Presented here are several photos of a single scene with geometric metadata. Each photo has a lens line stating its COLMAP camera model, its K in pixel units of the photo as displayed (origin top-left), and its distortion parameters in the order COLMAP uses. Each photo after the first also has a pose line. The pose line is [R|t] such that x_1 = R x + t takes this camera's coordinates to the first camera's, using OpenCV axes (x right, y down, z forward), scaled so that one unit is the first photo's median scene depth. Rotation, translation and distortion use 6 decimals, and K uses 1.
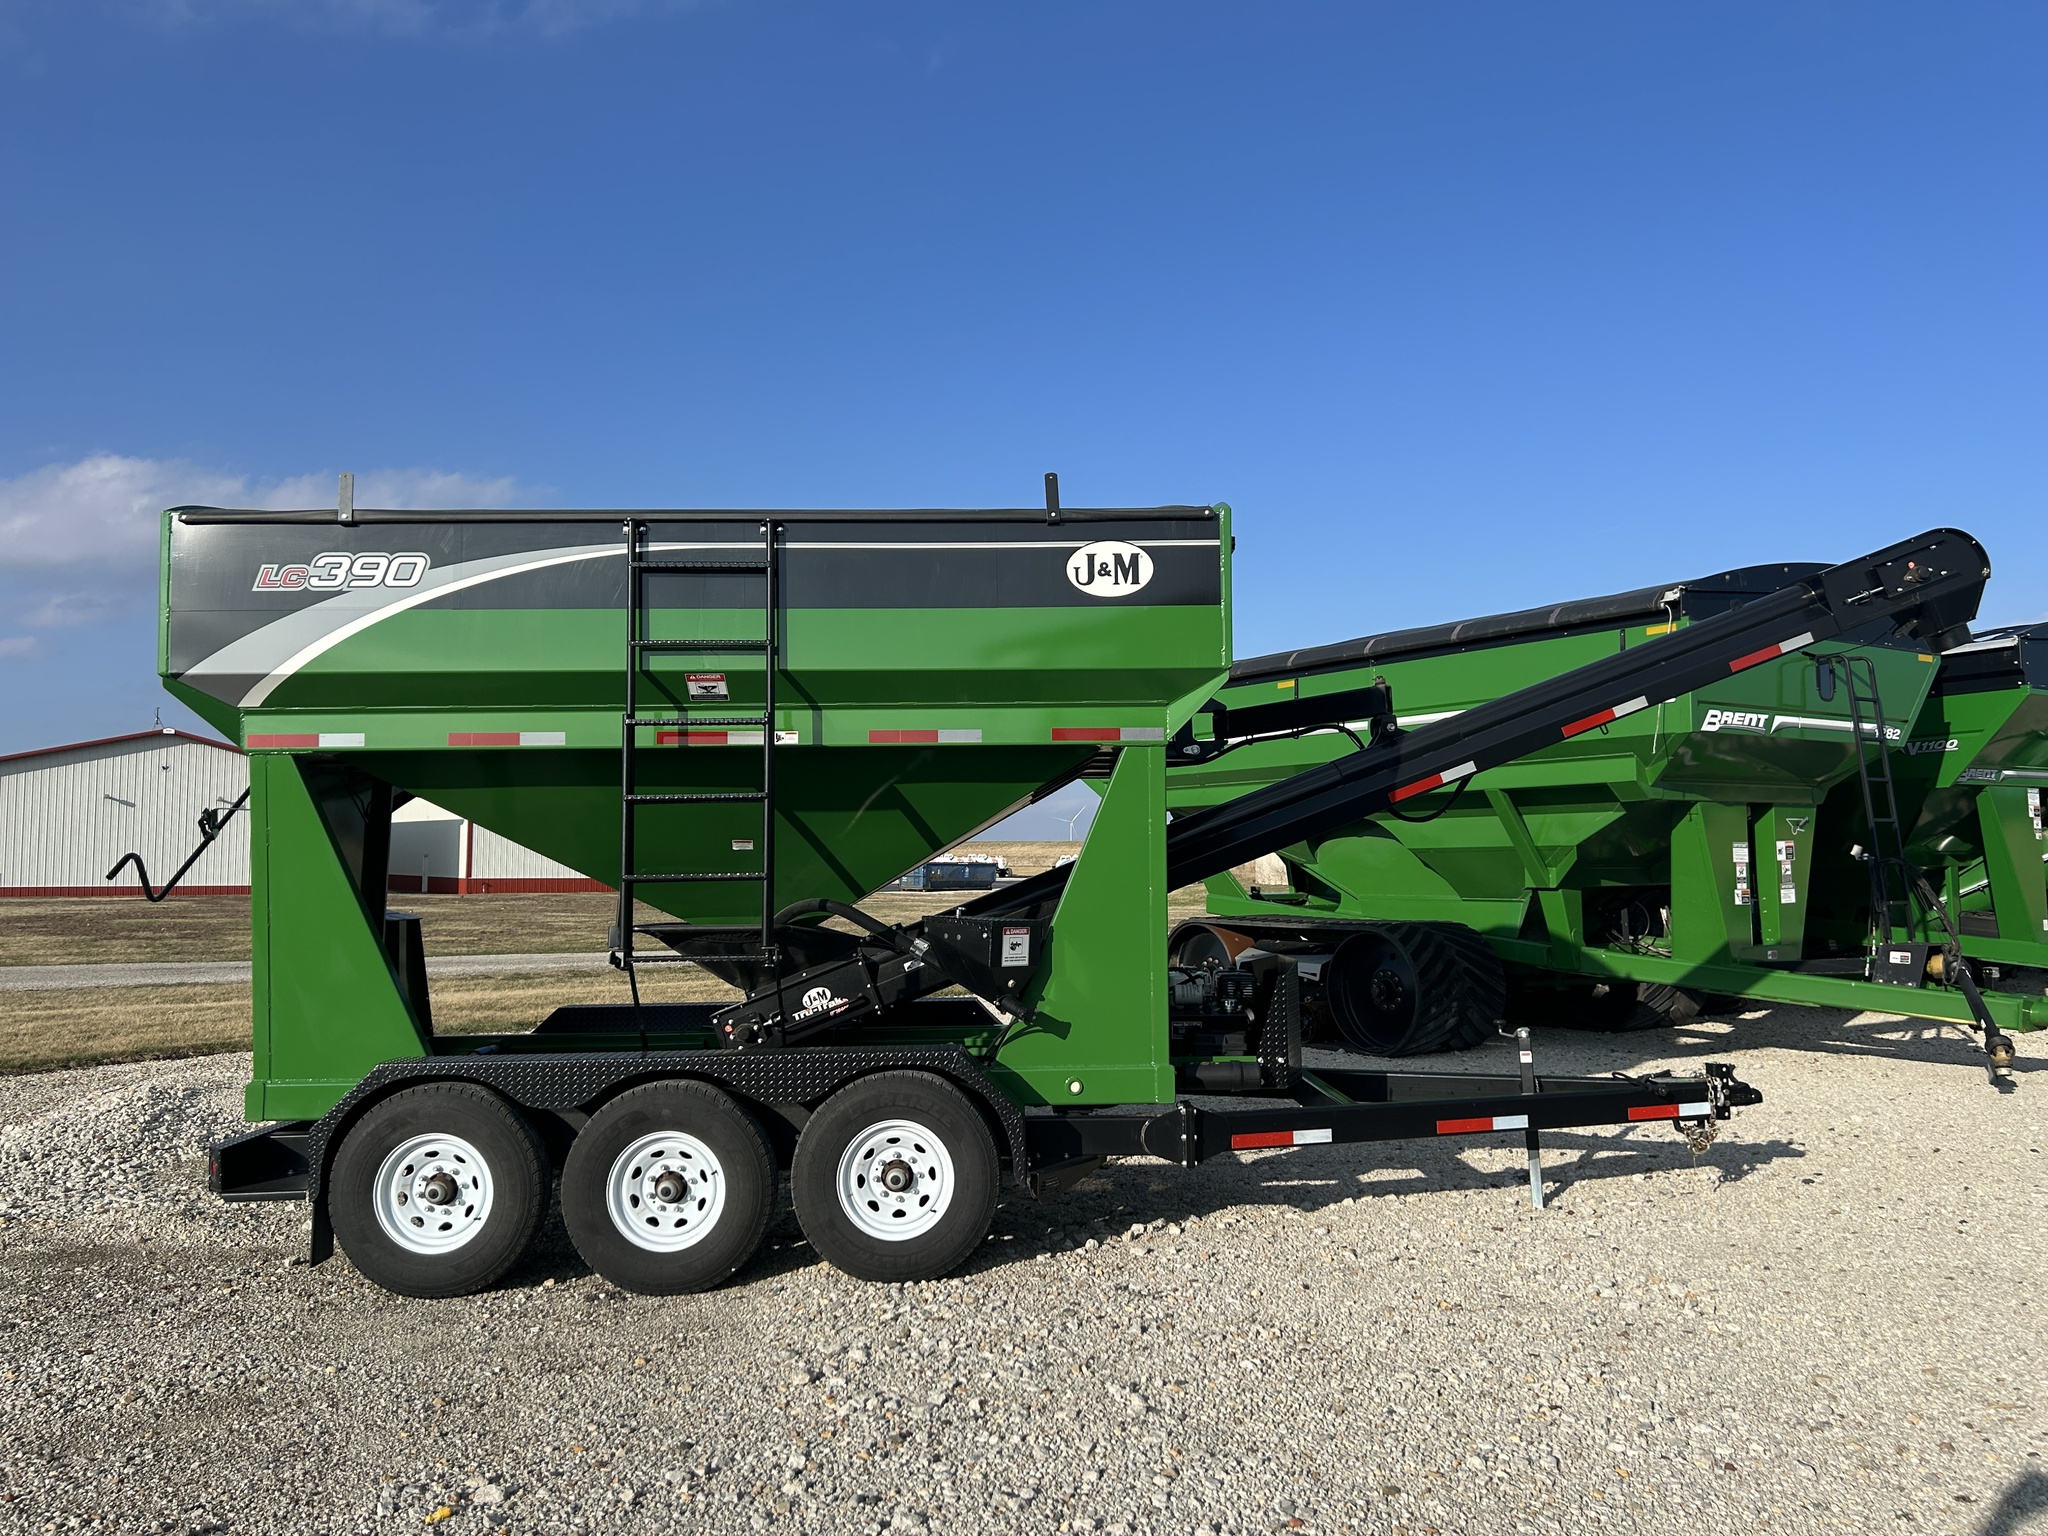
lens RADIAL K [[1522.3, 0, 1024.0], [0, 1522.3, 768.0], [0, 0, 1]] dist [0.062521, -0.060976]
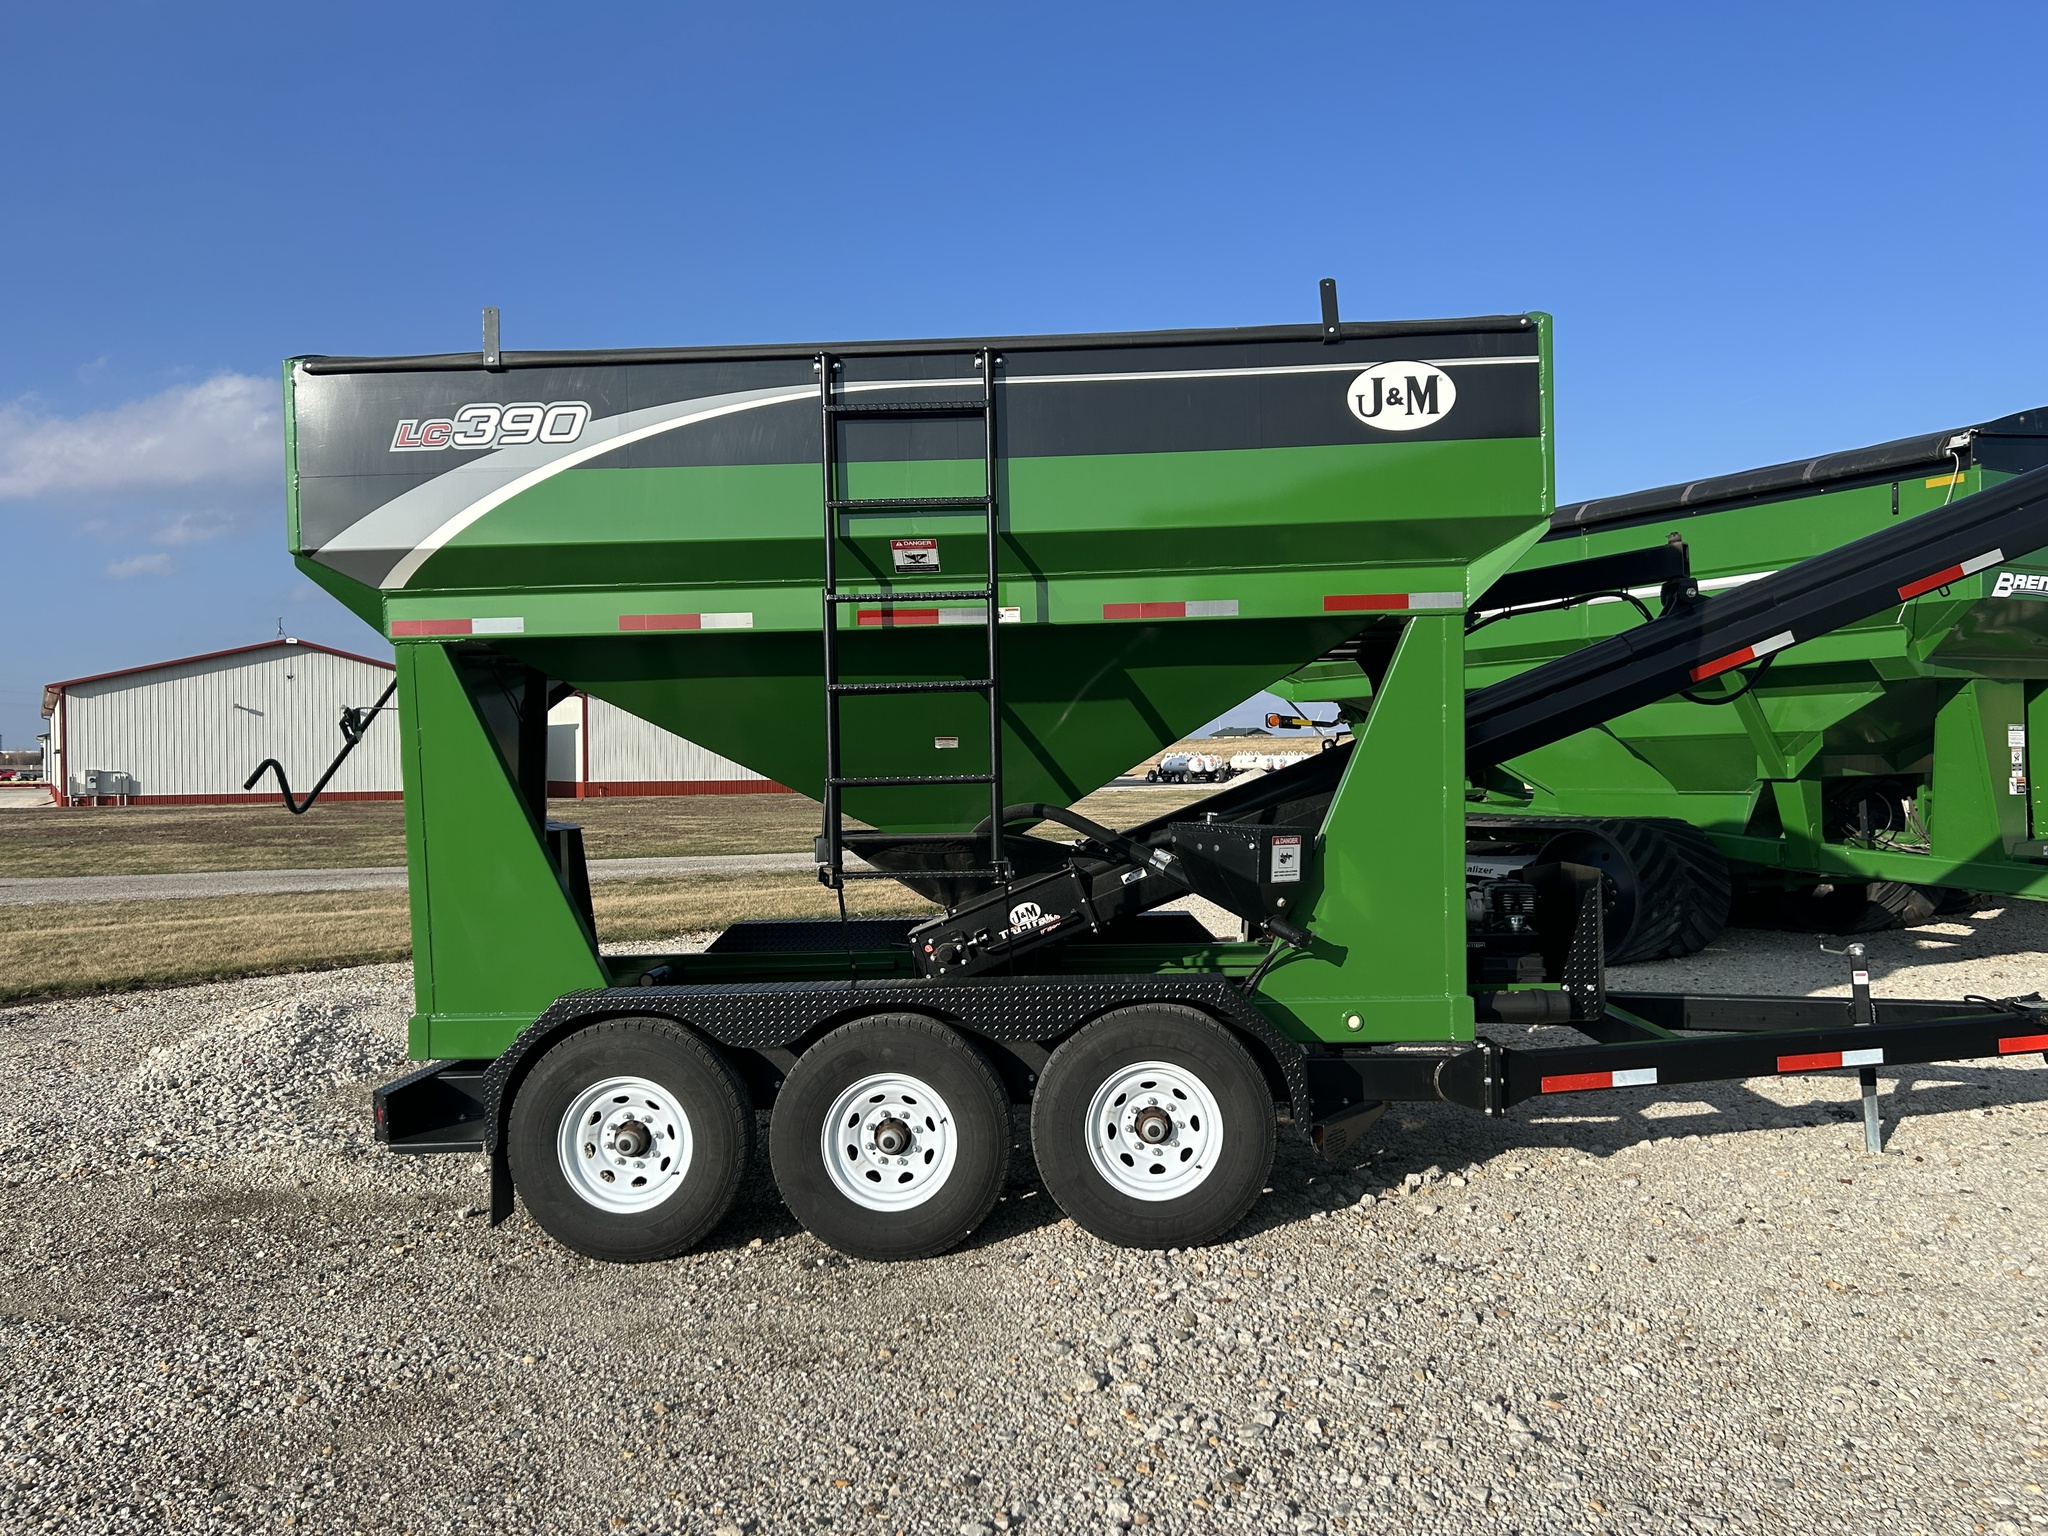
lens RADIAL K [[1522.3, 0, 1024.0], [0, 1522.3, 768.0], [0, 0, 1]] dist [0.062521, -0.060976]
pose [[0.997867, -0.012729, -0.064023, -0.094831], [0.016967, 0.997669, 0.066090, 0.010059], [0.063033, -0.067035, 0.995758, 0.155714]]
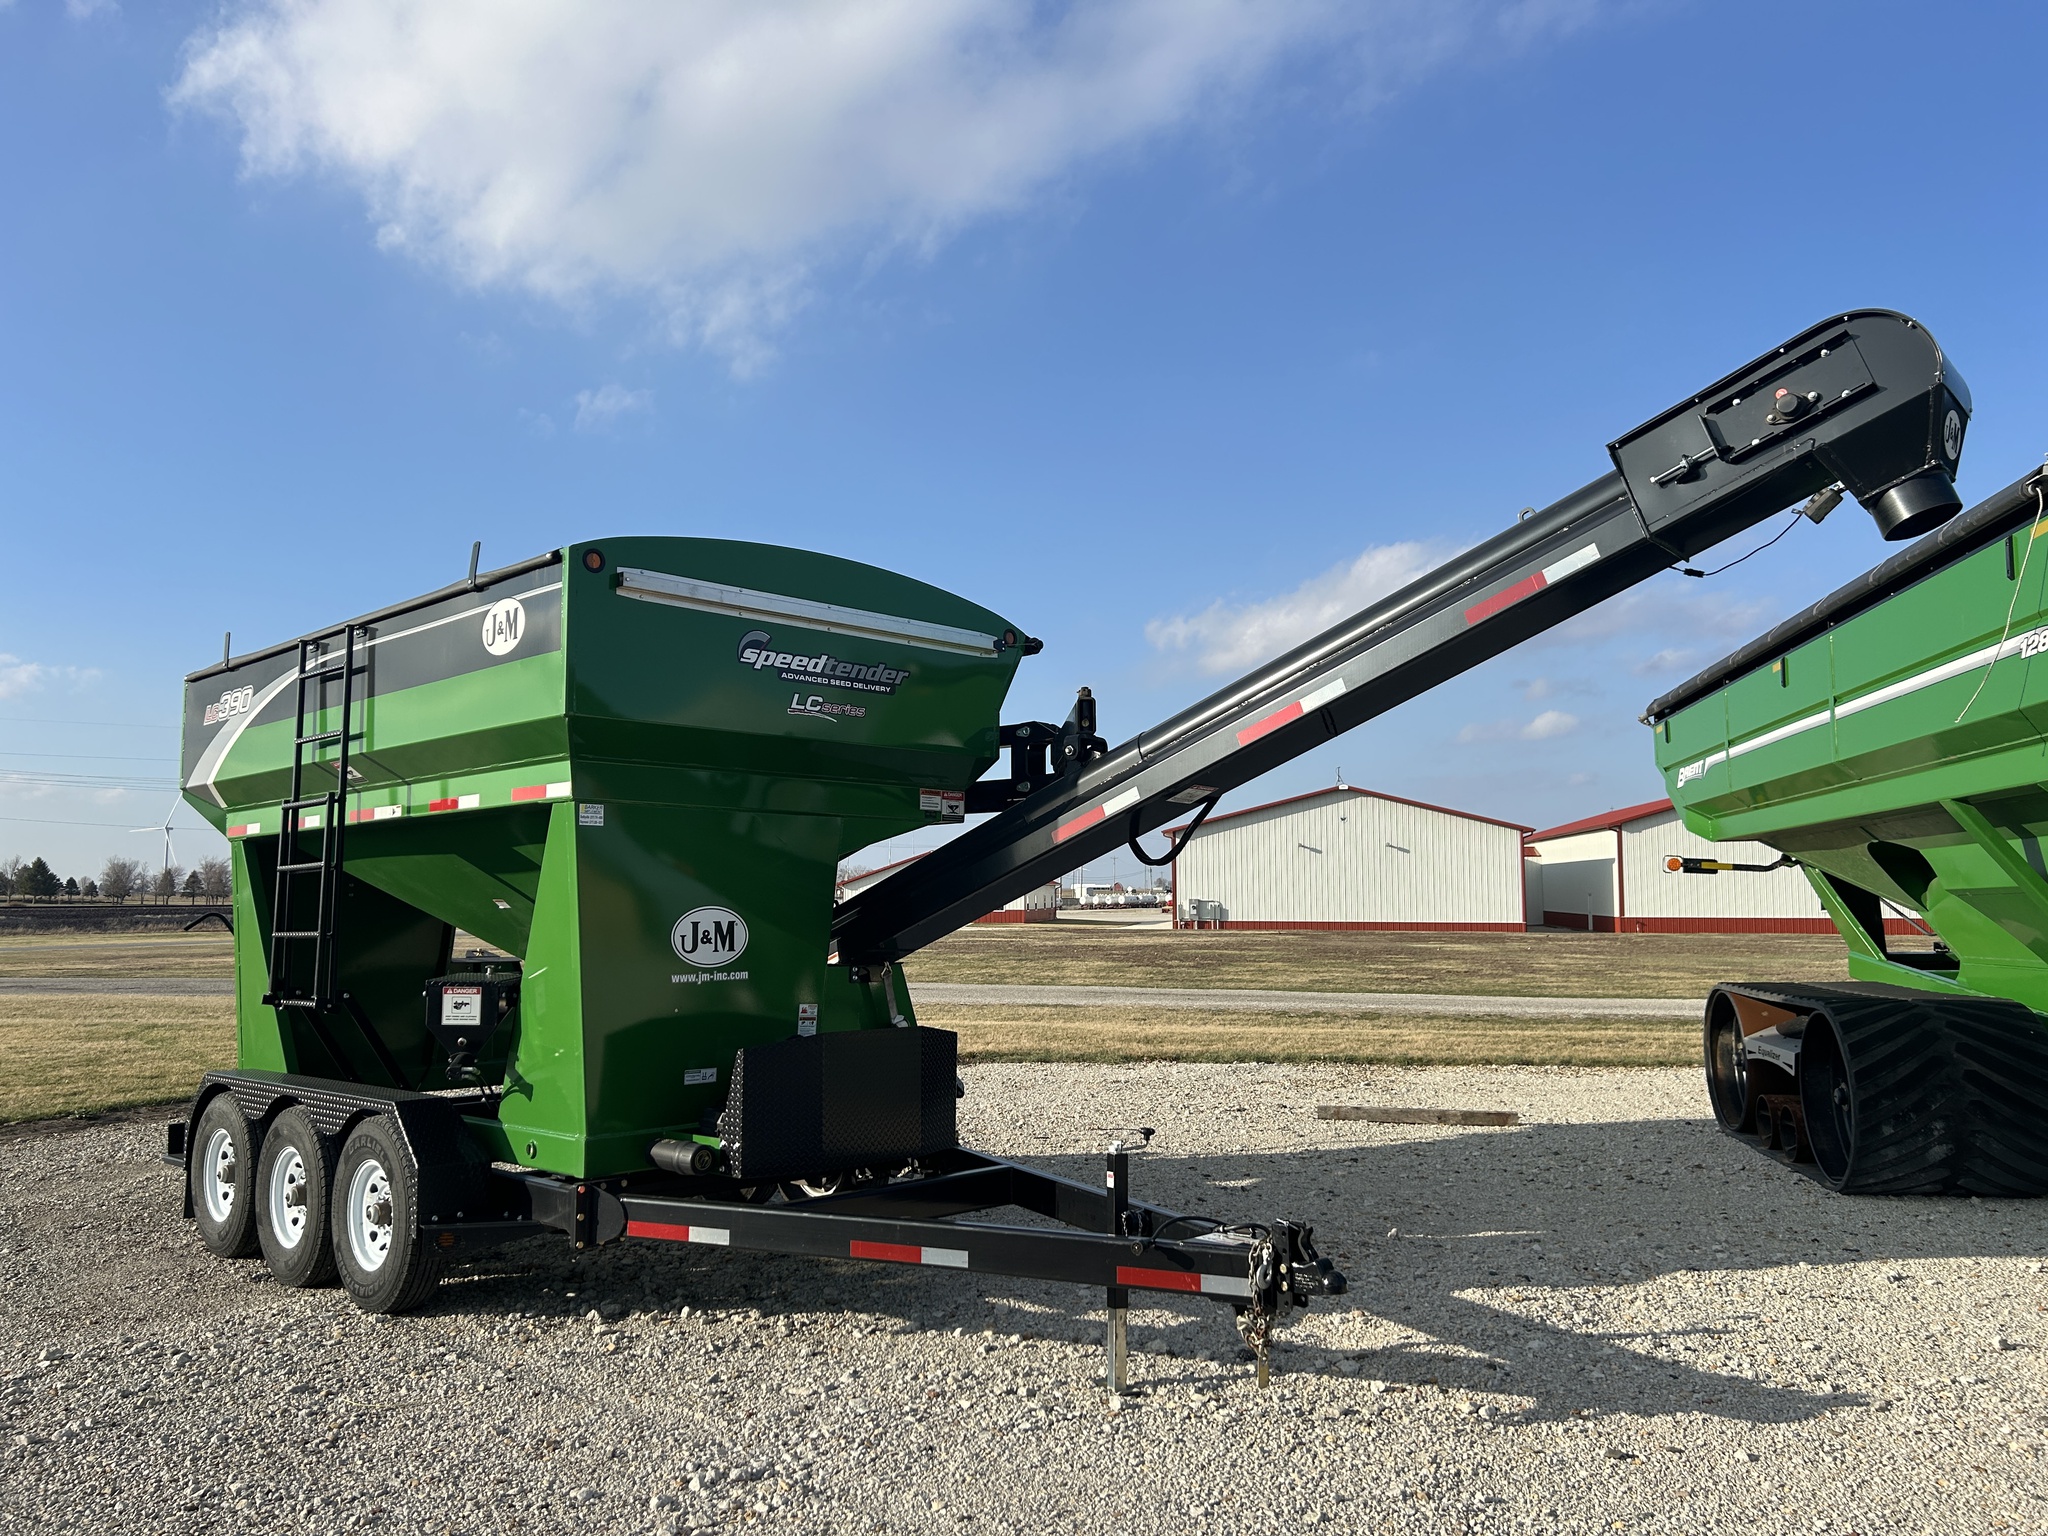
lens RADIAL K [[1485.6, 0, 1035.2], [0, 1485.6, 776.5], [0, 0, 1]] dist [0.115160, -0.164162]
pose [[0.712093, -0.062724, -0.699278, 0.978936], [0.048707, 0.998015, -0.039920, 0.022598], [0.700394, -0.005633, 0.713734, 0.538064]]
